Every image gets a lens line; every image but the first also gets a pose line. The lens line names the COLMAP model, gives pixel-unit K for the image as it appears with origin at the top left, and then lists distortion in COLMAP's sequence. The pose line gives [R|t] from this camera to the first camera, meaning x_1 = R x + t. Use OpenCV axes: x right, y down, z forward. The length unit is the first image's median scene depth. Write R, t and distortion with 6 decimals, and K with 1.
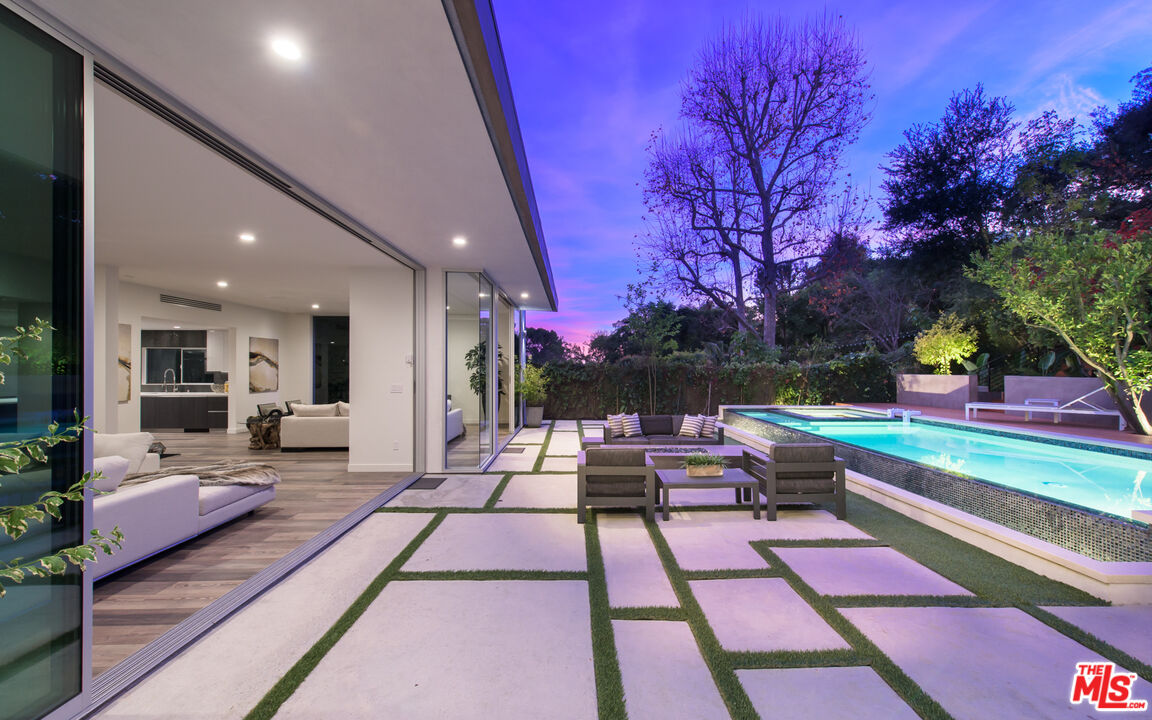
lens RADIAL K [[452.0, 0, 576.2], [0, 452.0, 365.4], [0, 0, 1]] dist [0.009764, 0.000067]
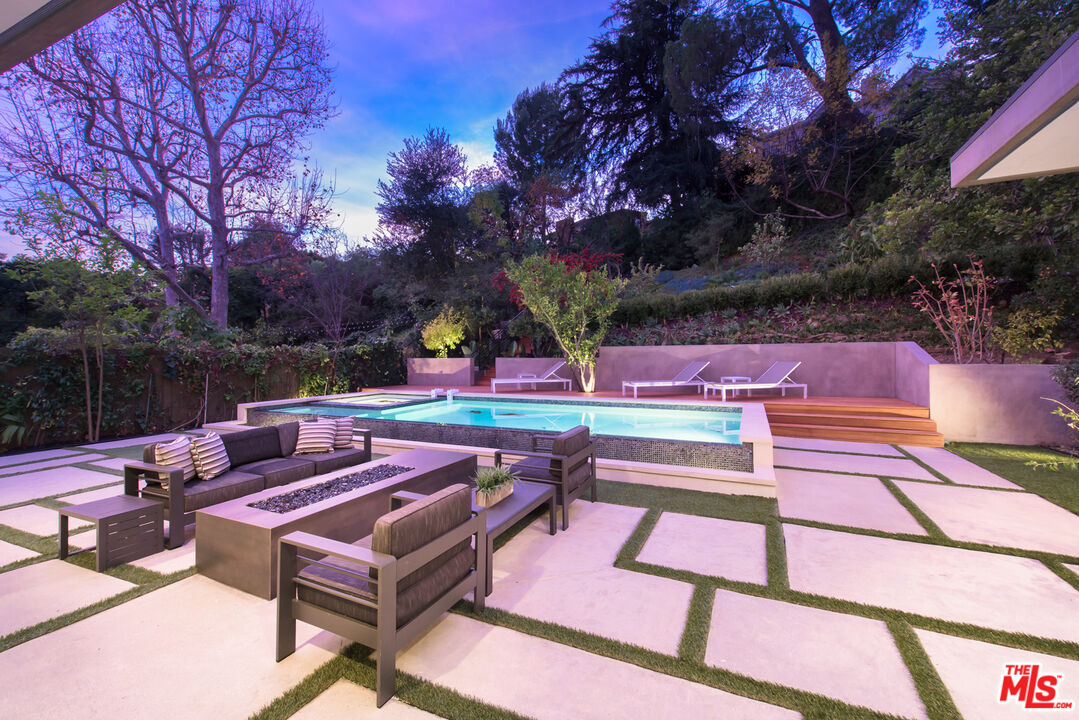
lens RADIAL K [[436.1, 0, 544.4], [0, 436.1, 350.6], [0, 0, 1]] dist [0.001780, 0.000039]
pose [[0.391953, 0.007336, 0.919956, -0.133119], [-0.001574, 0.999972, -0.007303, 0.008694], [-0.919984, 0.001415, 0.391953, 0.299208]]
